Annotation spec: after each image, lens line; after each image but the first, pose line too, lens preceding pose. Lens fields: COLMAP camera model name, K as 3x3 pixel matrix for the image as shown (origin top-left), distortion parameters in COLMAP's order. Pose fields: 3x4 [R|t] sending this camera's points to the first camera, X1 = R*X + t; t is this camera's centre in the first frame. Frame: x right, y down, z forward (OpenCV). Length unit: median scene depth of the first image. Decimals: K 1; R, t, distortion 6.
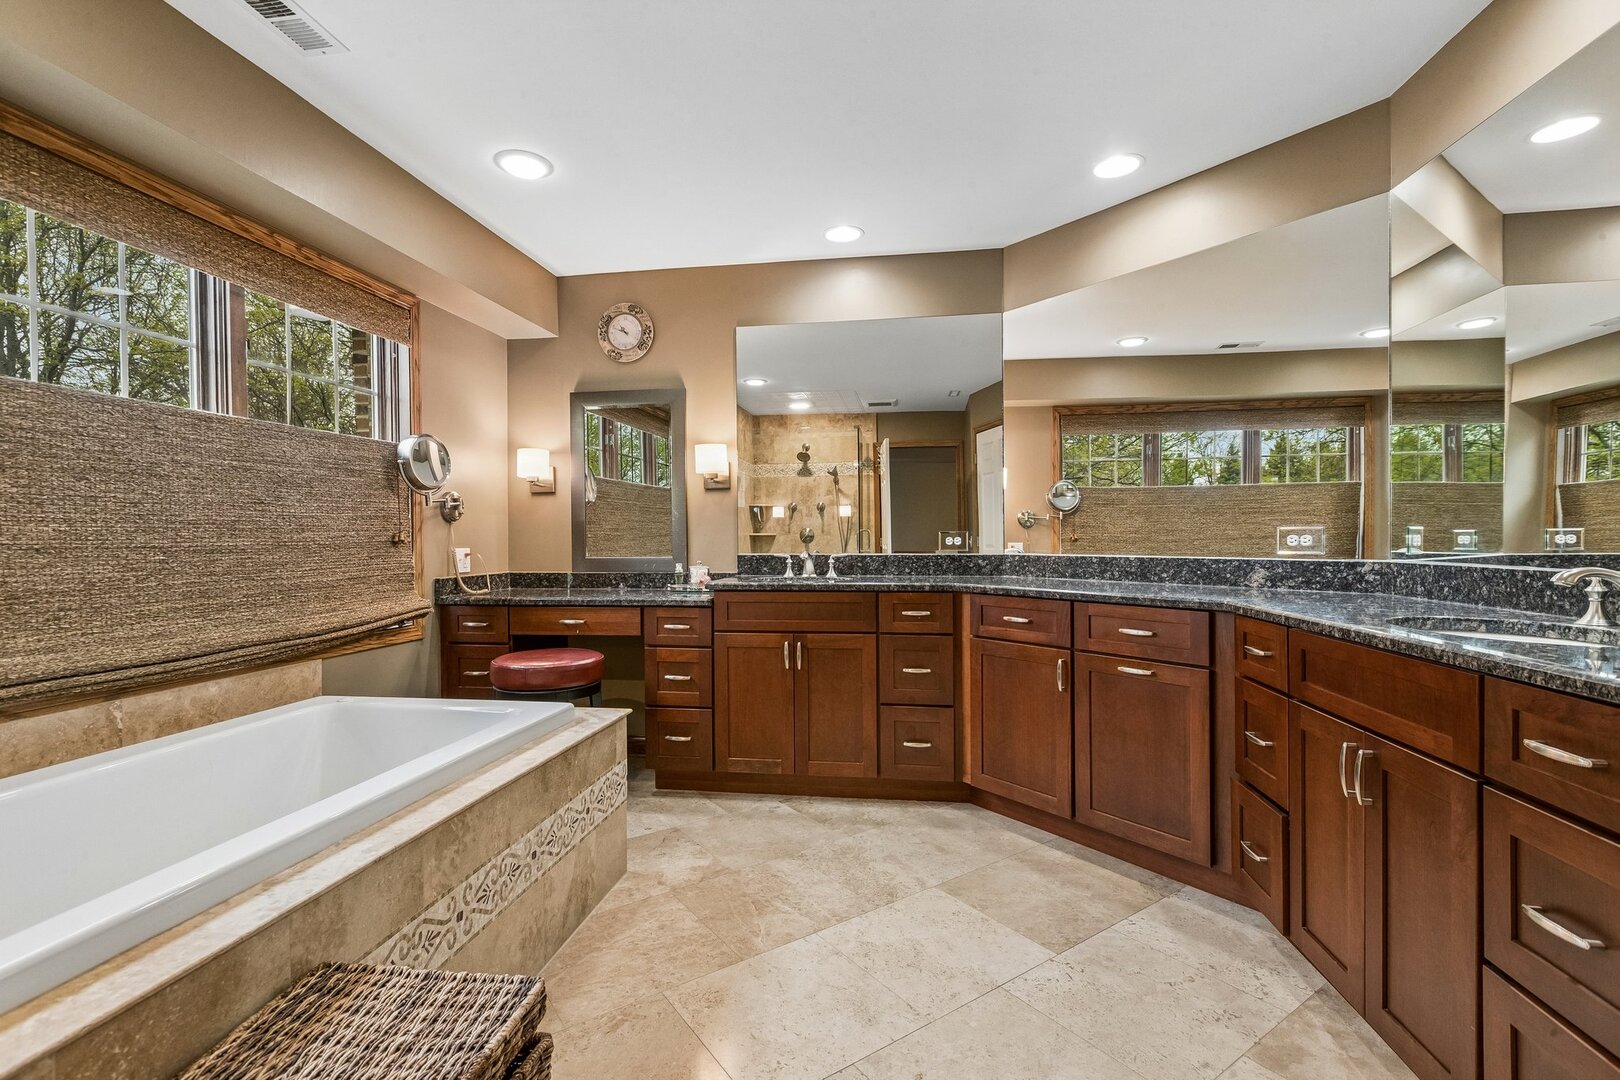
lens RADIAL K [[738.1, 0, 808.8], [0, 738.1, 546.5], [0, 0, 1]] dist [0.002153, 0.000146]
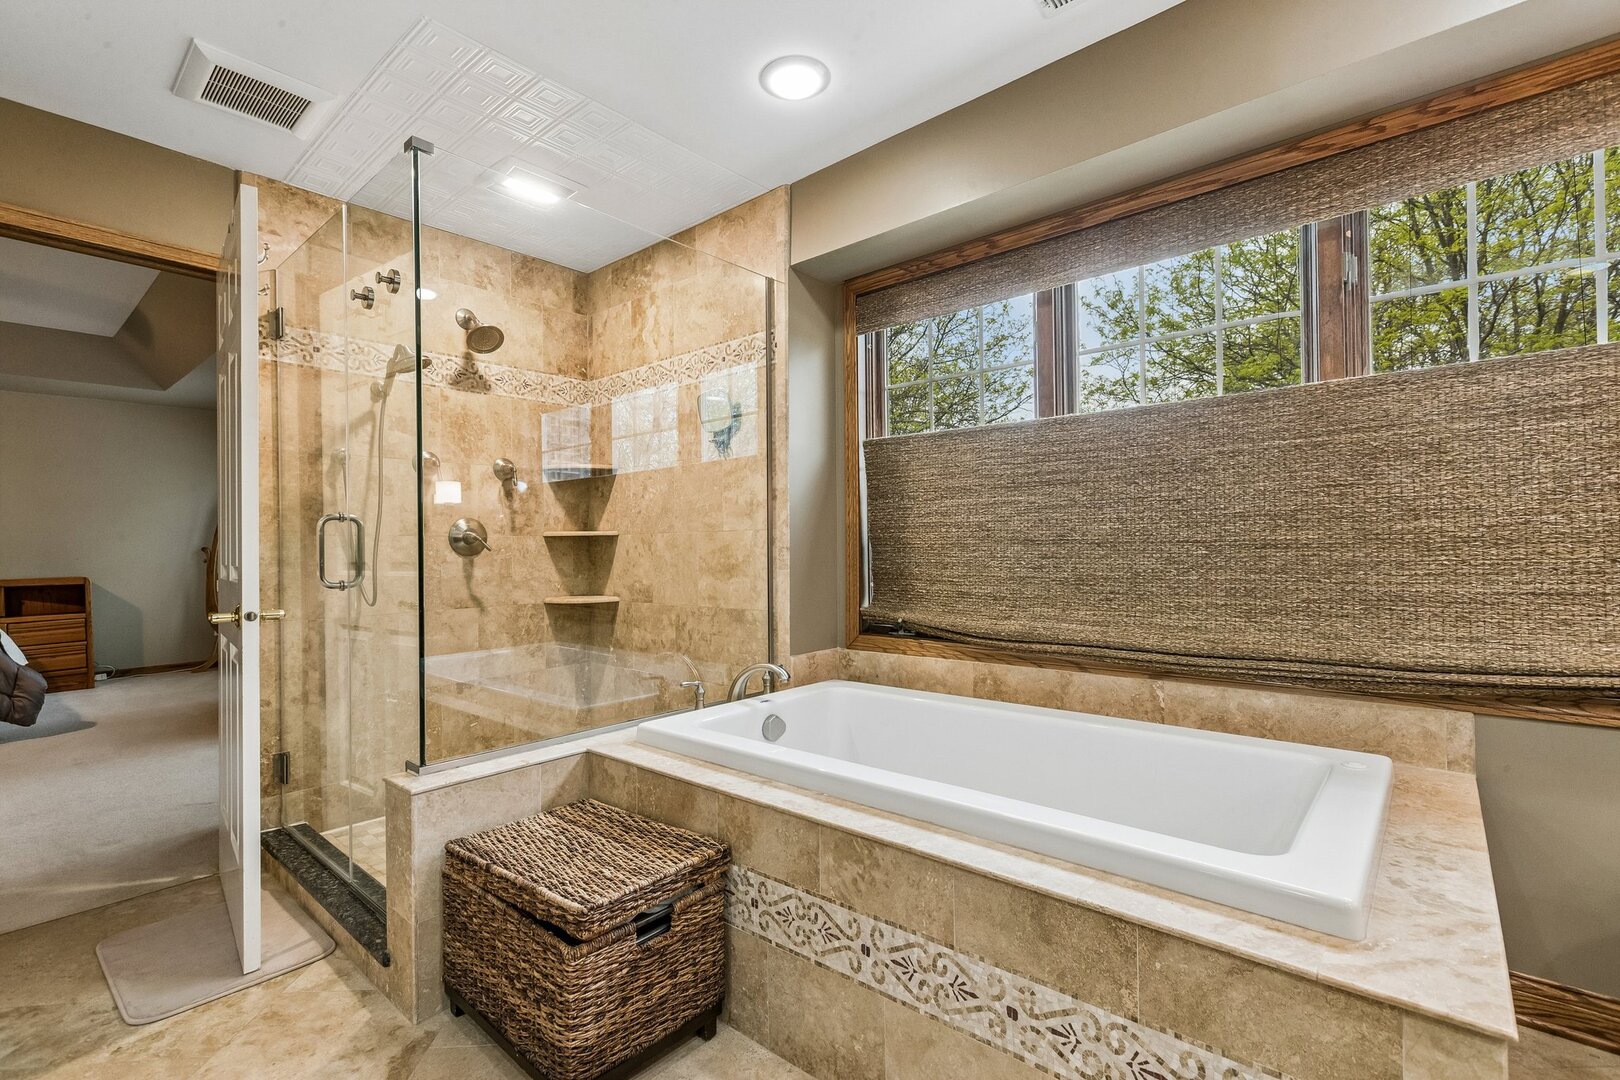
lens RADIAL K [[738.1, 0, 807.3], [0, 738.1, 536.2], [0, 0, 1]] dist [0.002153, 0.000146]
pose [[-0.535667, 0.006136, -0.844407, 0.289035], [0.010799, 0.999942, 0.000415, -0.014029], [0.844360, -0.008896, -0.535702, 1.217874]]
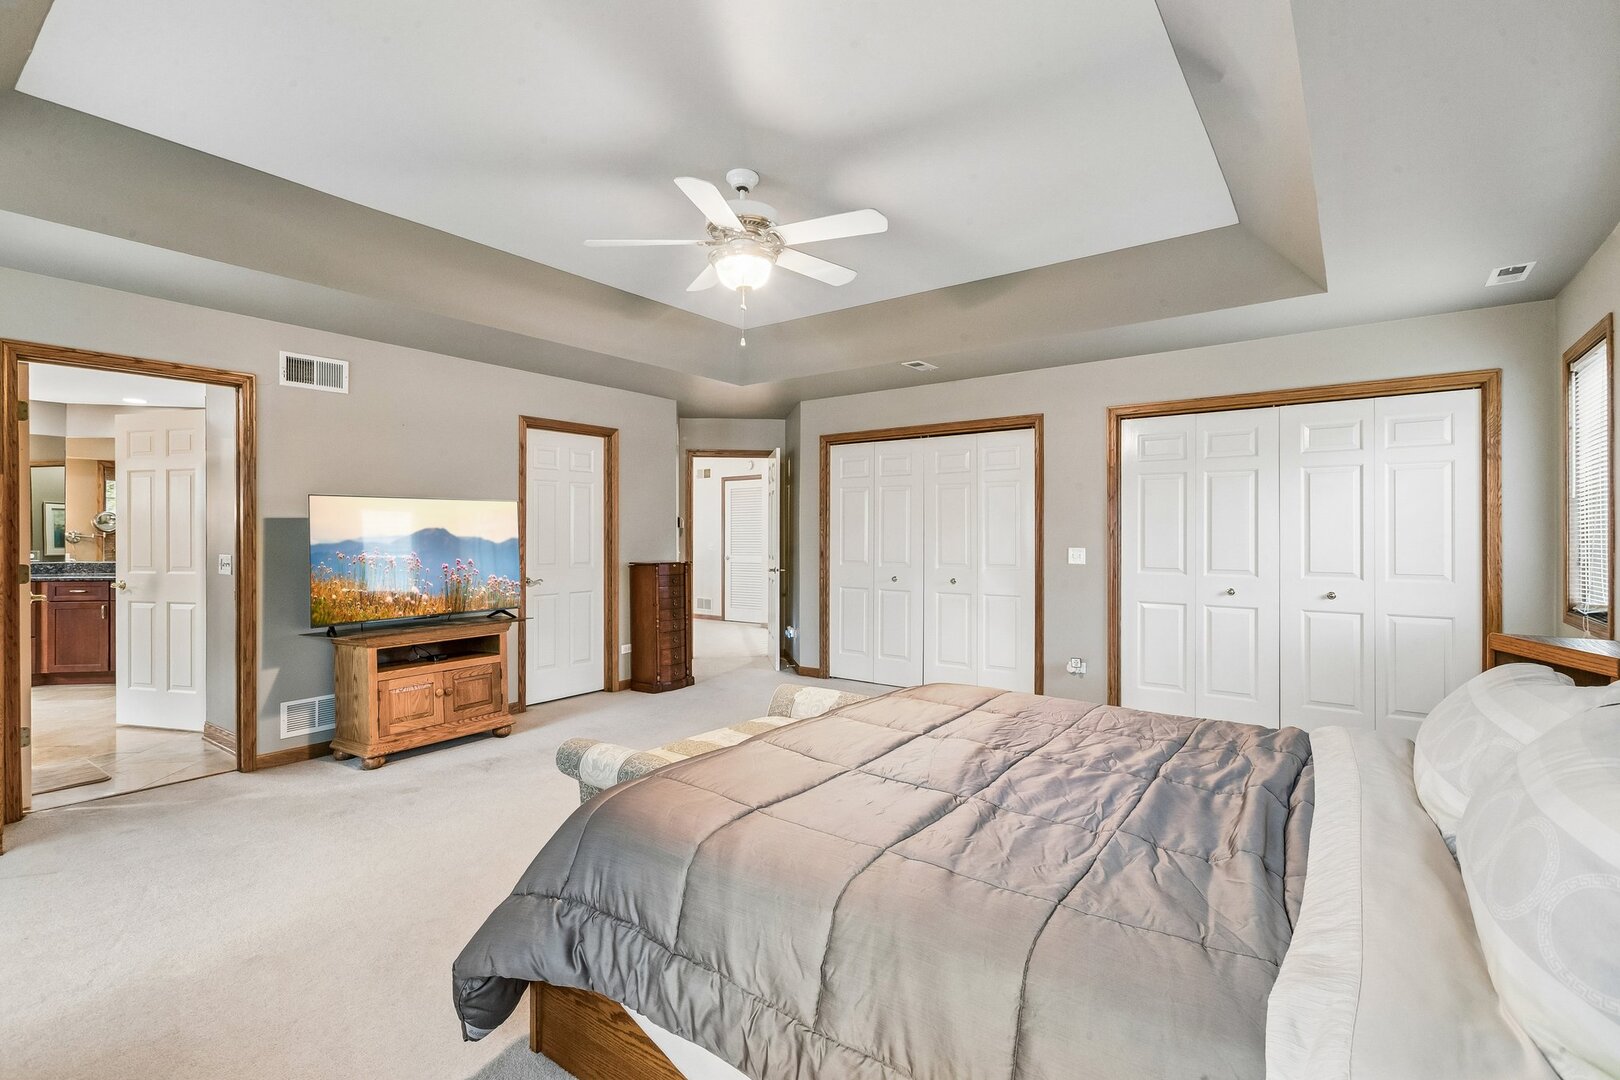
lens RADIAL K [[738.1, 0, 810.8], [0, 738.1, 535.4], [0, 0, 1]] dist [0.002153, 0.000146]
pose [[0.462730, 0.003106, 0.886494, -0.557267], [0.001613, 0.999989, -0.004346, -0.048542], [-0.886498, 0.003441, 0.462720, -1.650376]]
